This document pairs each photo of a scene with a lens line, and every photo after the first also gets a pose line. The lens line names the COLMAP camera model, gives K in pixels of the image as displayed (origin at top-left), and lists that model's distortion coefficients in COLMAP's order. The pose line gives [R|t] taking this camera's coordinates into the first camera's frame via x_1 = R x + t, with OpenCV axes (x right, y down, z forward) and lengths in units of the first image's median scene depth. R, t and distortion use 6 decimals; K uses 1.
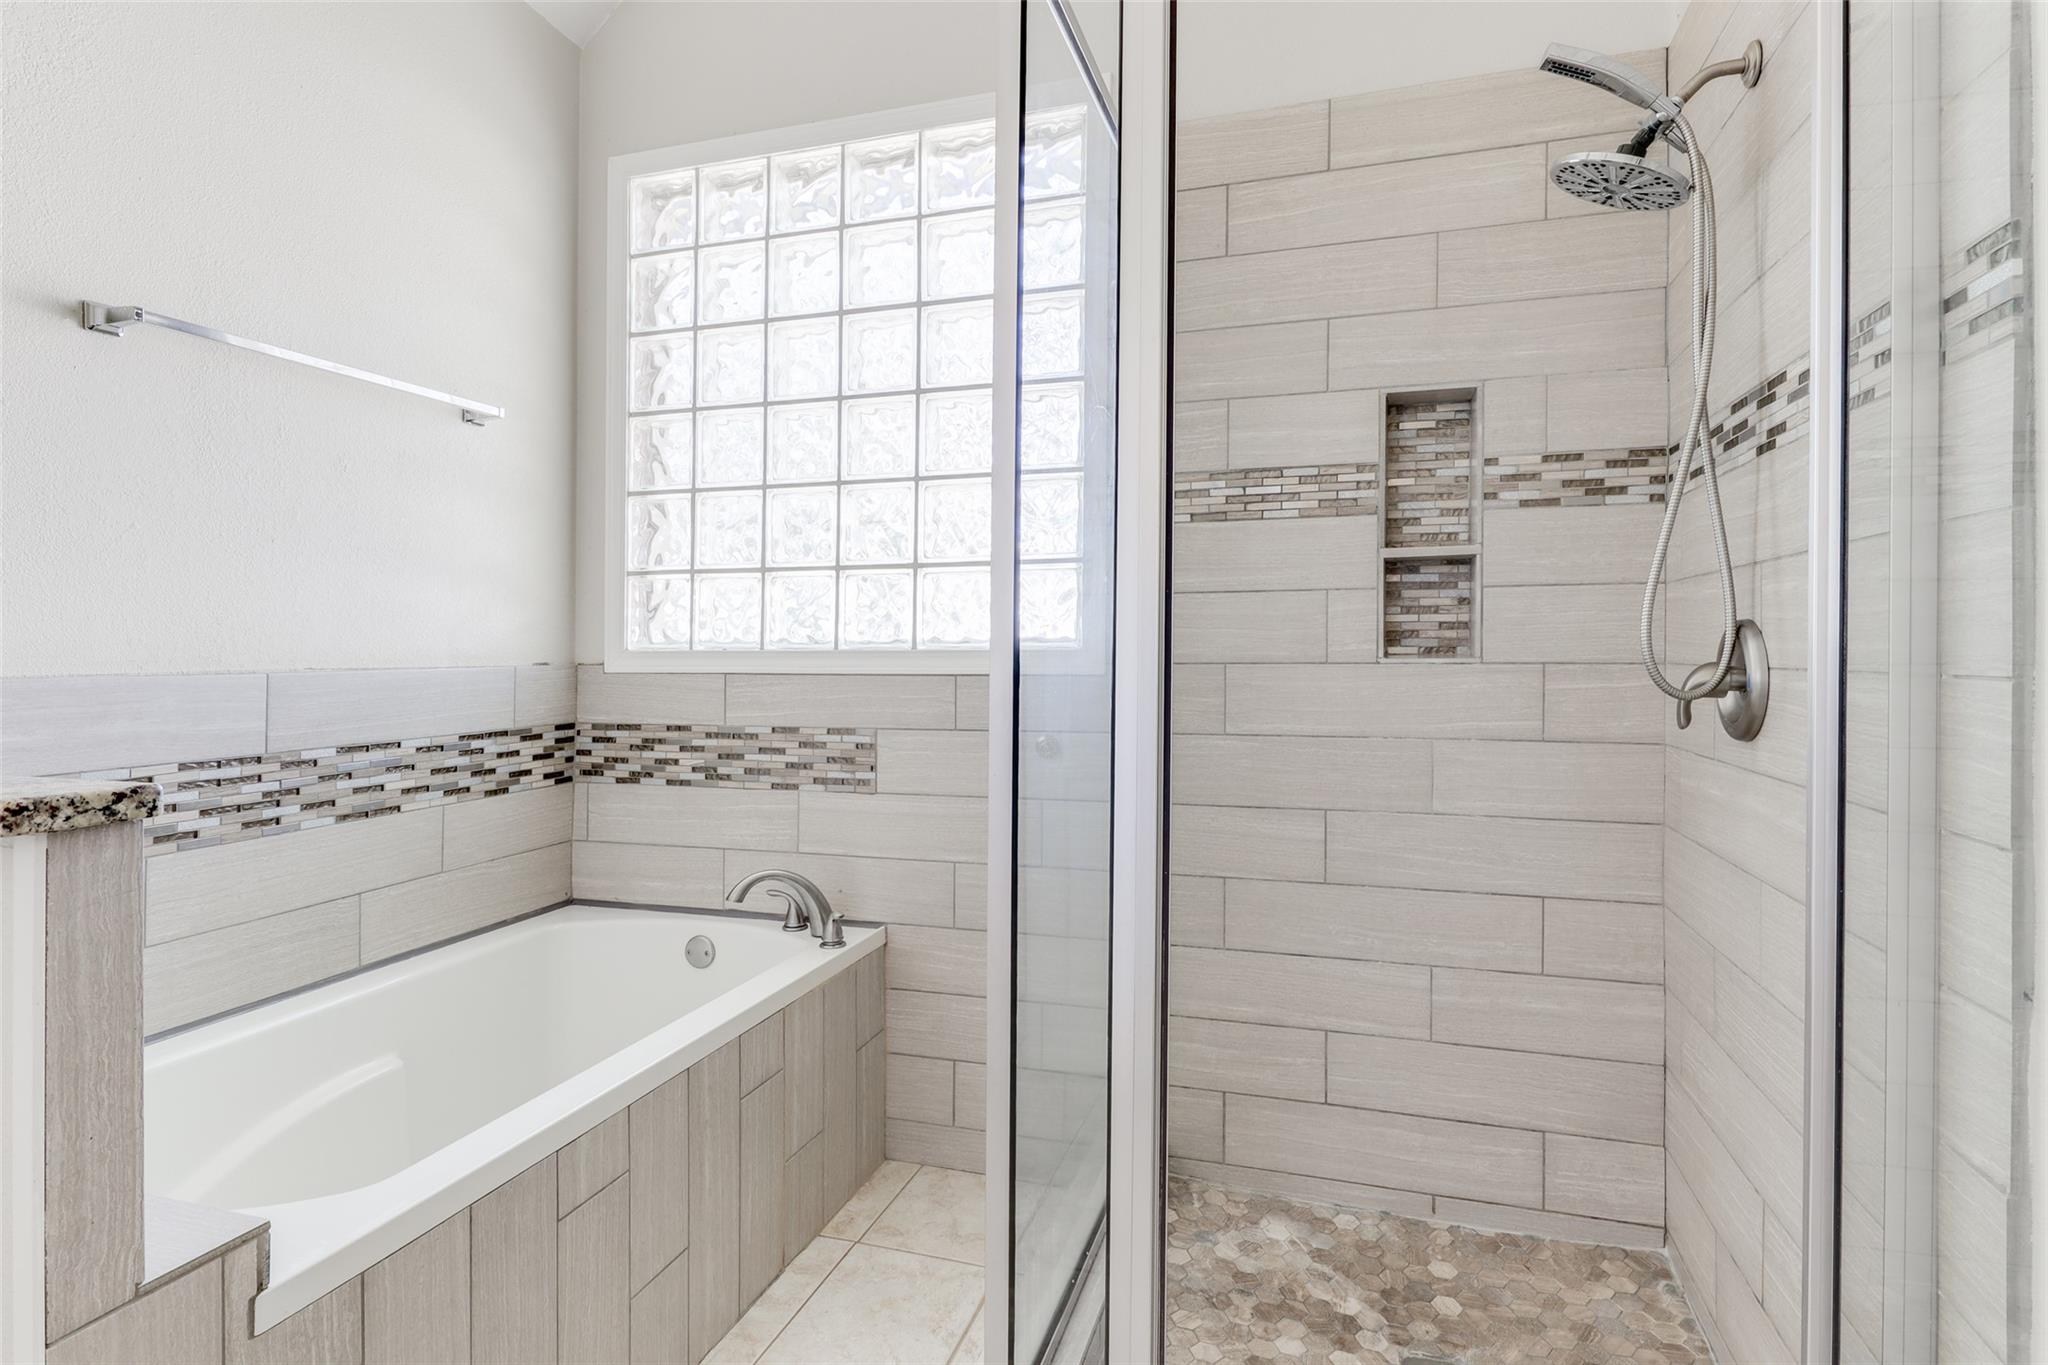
lens RADIAL K [[1049.7, 0, 1023.1], [0, 1049.7, 666.8], [0, 0, 1]] dist [-0.006845, 0.000227]
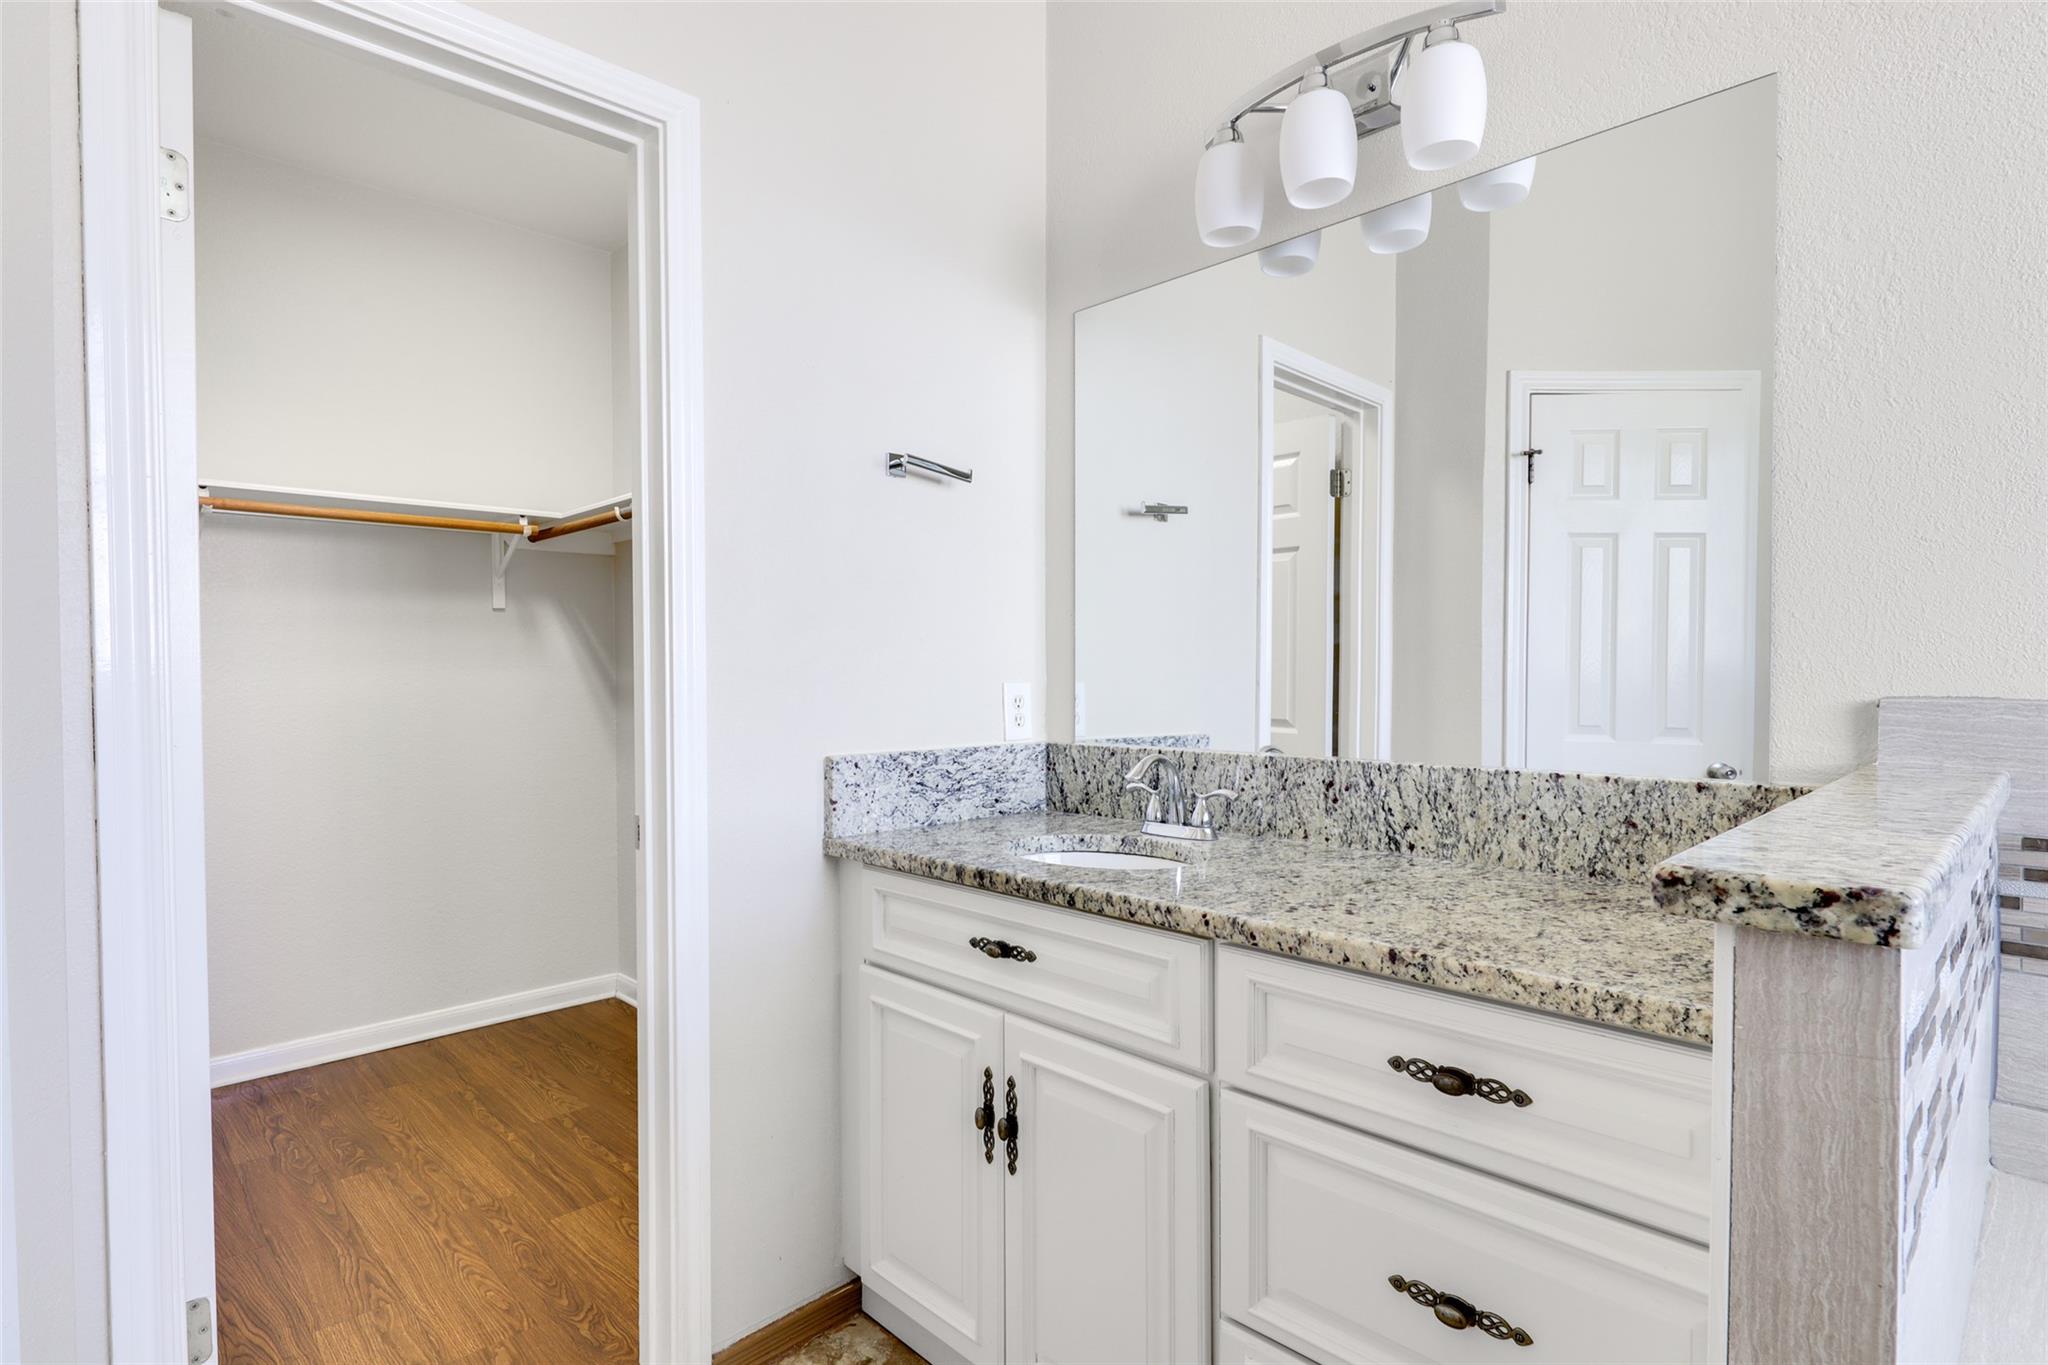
lens RADIAL K [[1049.7, 0, 1023.9], [0, 1049.7, 683.6], [0, 0, 1]] dist [-0.006845, 0.000227]
pose [[-0.475408, 0.016465, -0.879612, -0.090905], [-0.008344, 0.999696, 0.023222, -0.014392], [0.879726, 0.018379, -0.475126, 0.886807]]
